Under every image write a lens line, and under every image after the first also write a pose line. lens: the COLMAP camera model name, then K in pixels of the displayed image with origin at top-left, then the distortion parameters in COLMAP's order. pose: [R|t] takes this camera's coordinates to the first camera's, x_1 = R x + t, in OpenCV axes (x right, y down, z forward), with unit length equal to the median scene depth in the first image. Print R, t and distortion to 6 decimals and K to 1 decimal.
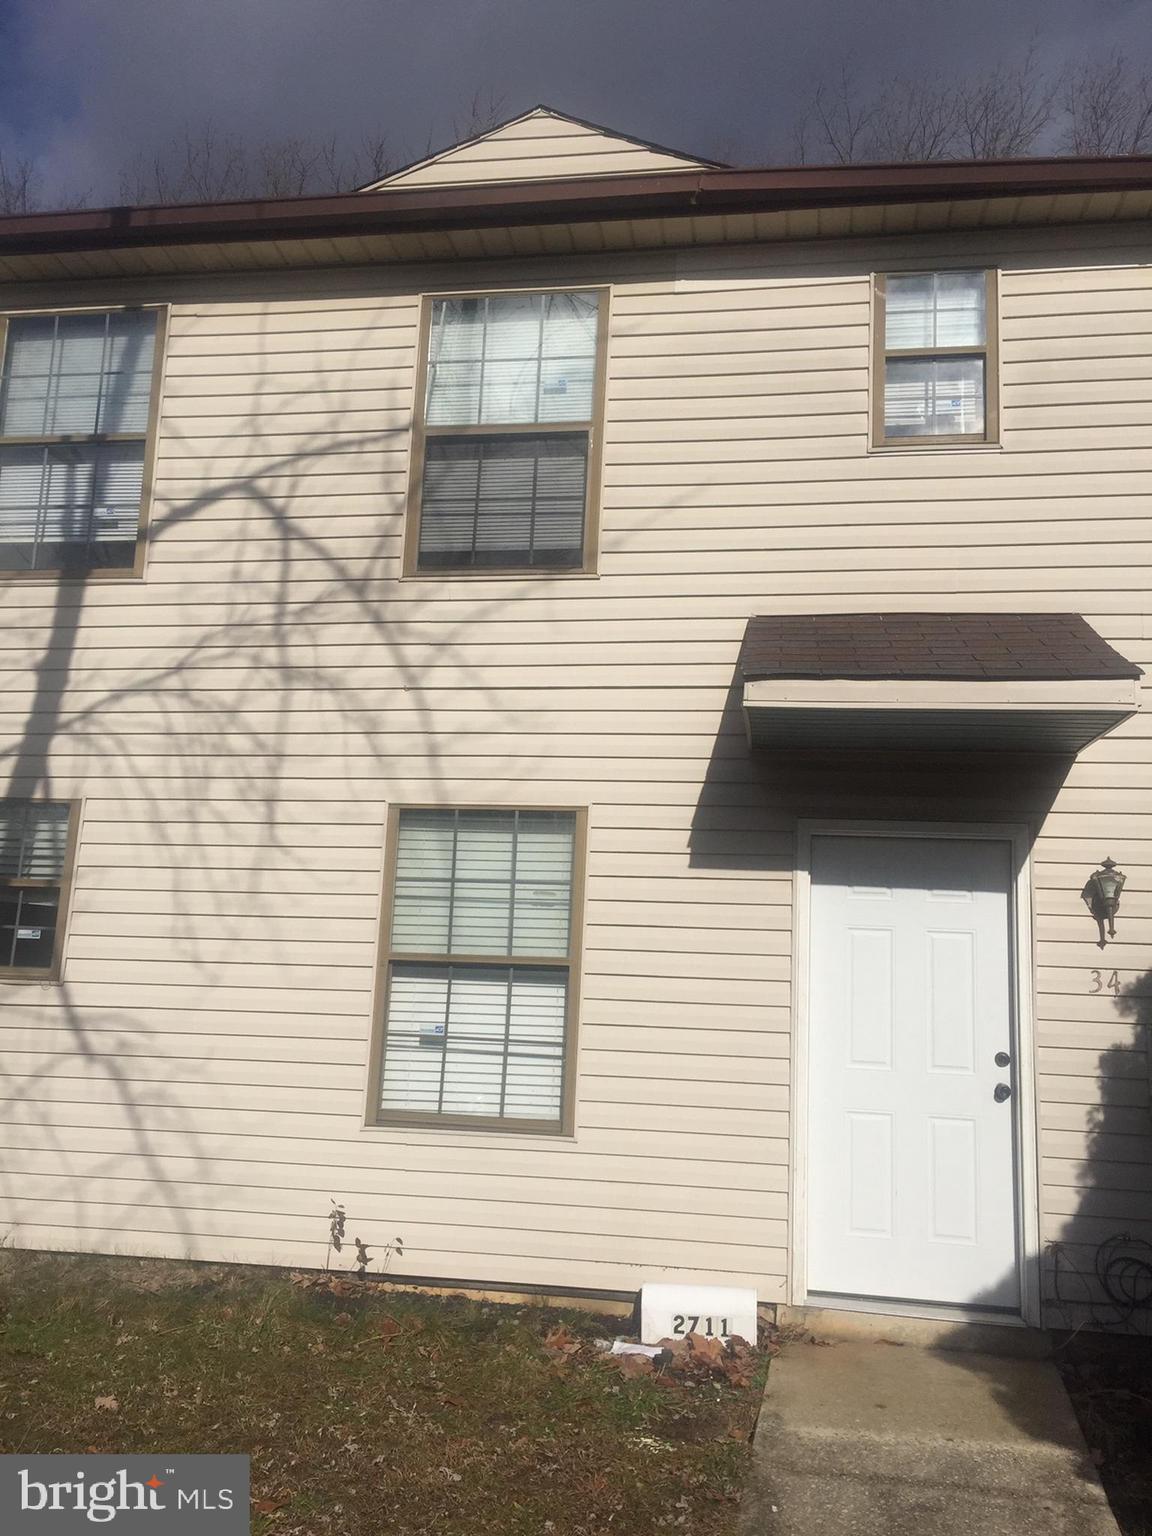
lens RADIAL K [[1309.9, 0, 584.2], [0, 1309.9, 772.7], [0, 0, 1]] dist [0.086025, -0.085603]
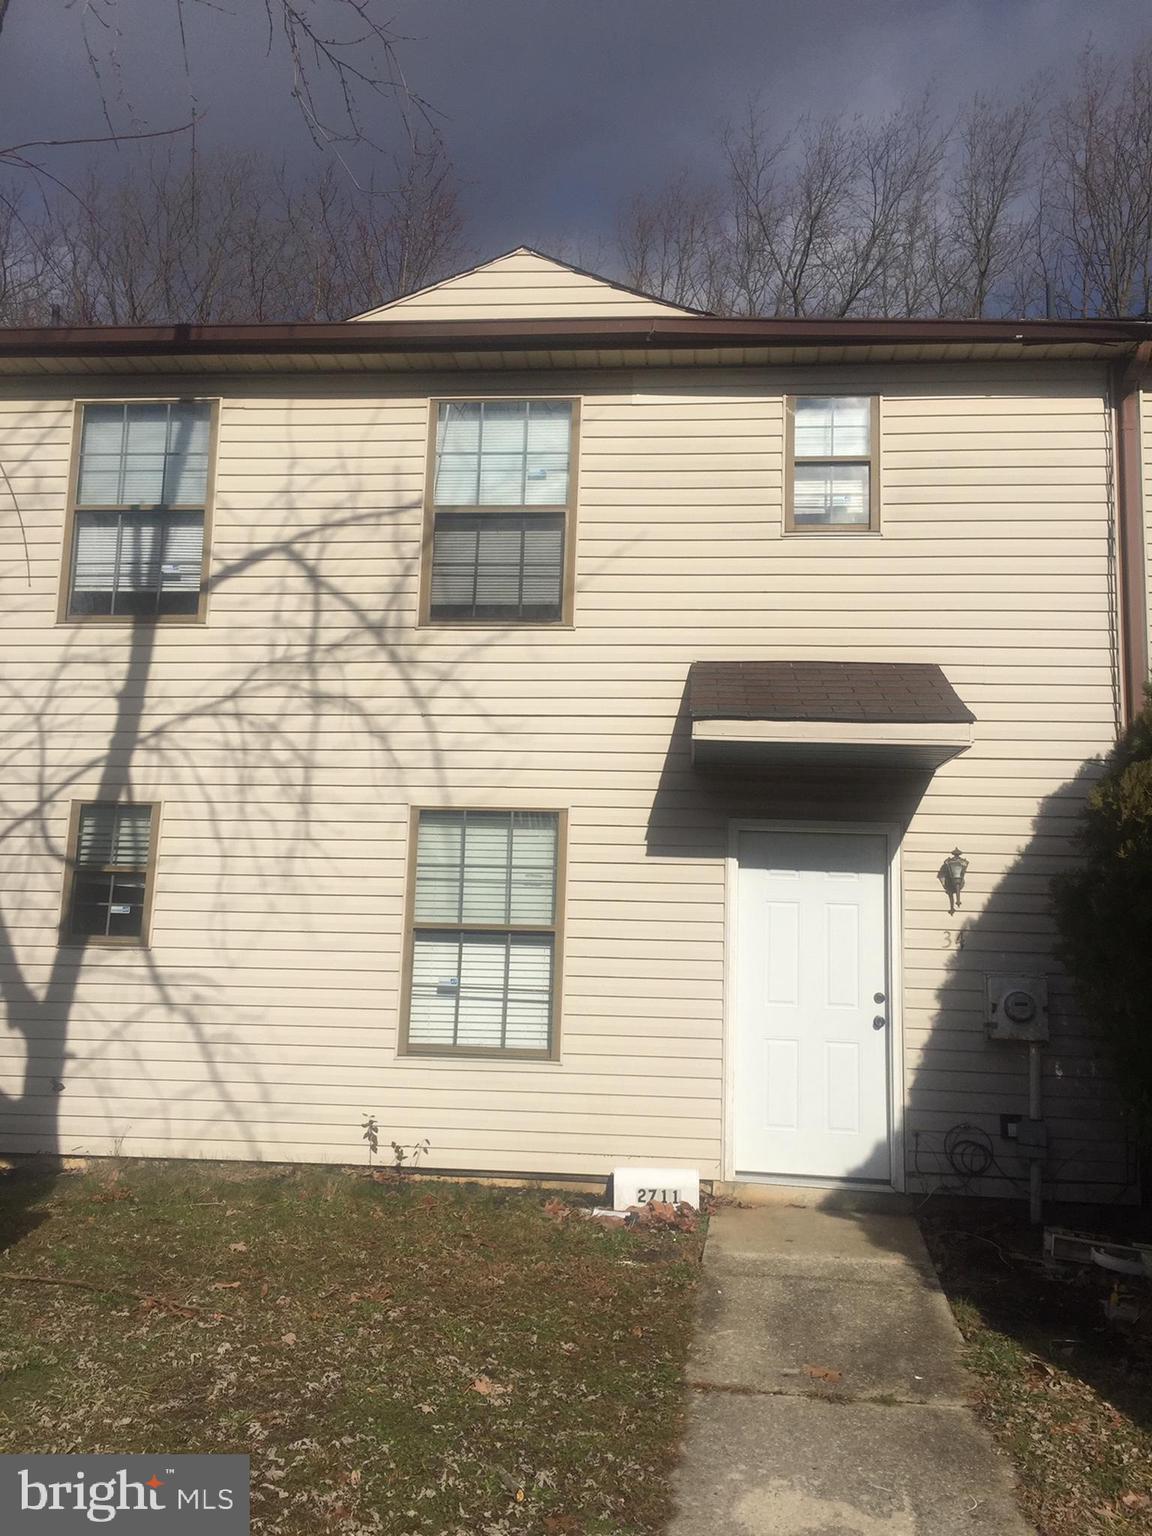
lens RADIAL K [[1309.9, 0, 573.2], [0, 1309.9, 766.1], [0, 0, 1]] dist [0.086025, -0.085603]
pose [[0.998129, -0.000272, 0.061138, -0.069520], [-0.000795, 0.999848, 0.017423, -0.038303], [-0.061133, -0.017439, 0.997977, -0.285331]]
